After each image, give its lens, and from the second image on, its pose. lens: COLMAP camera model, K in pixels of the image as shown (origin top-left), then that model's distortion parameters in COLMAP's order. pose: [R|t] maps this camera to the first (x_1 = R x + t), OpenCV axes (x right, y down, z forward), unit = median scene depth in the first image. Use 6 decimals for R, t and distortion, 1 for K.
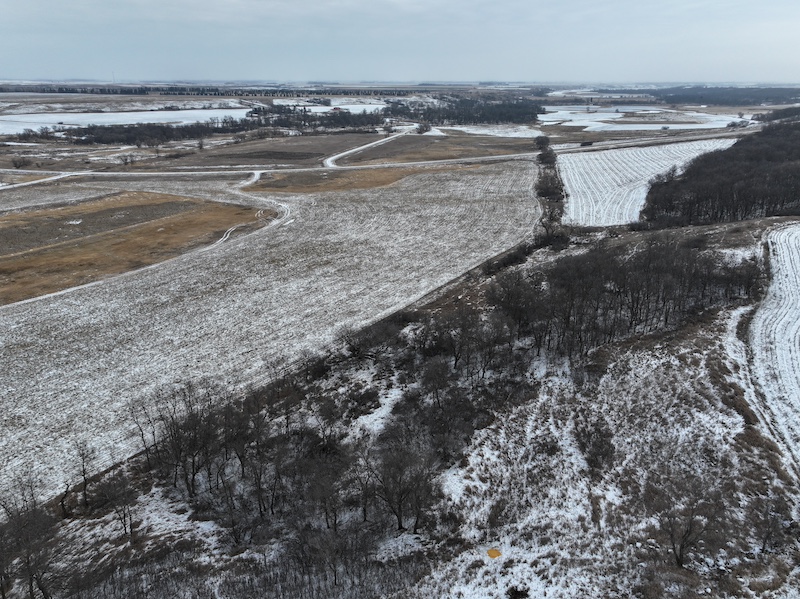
lens RADIAL K [[560.1, 0, 401.1], [0, 560.1, 298.9], [0, 0, 1]] dist [-0.002615, 0.008592]
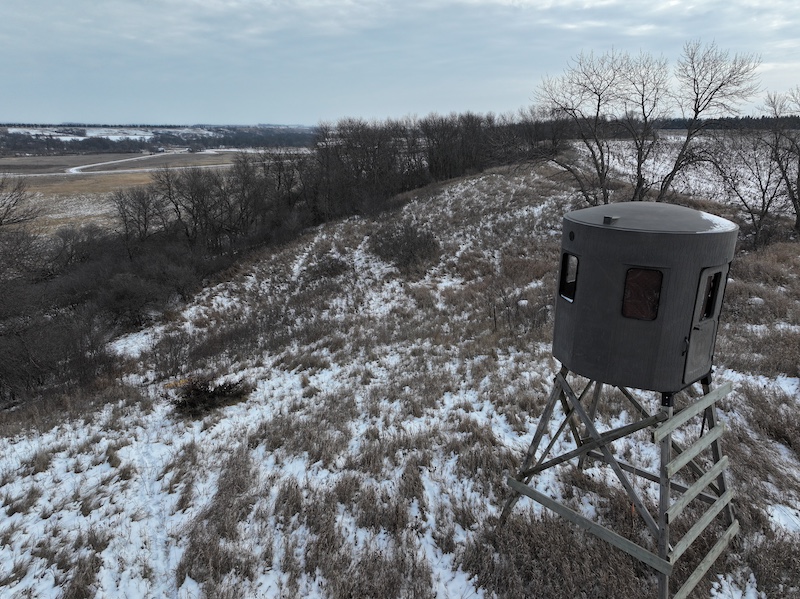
lens RADIAL K [[559.8, 0, 400.0], [0, 559.8, 299.5], [0, 0, 1]] dist [-0.001961, 0.015346]
pose [[0.933814, -0.105251, 0.341925, 0.124604], [0.129463, 0.990387, -0.048709, 0.302777], [-0.333512, 0.089752, 0.938464, 0.420689]]
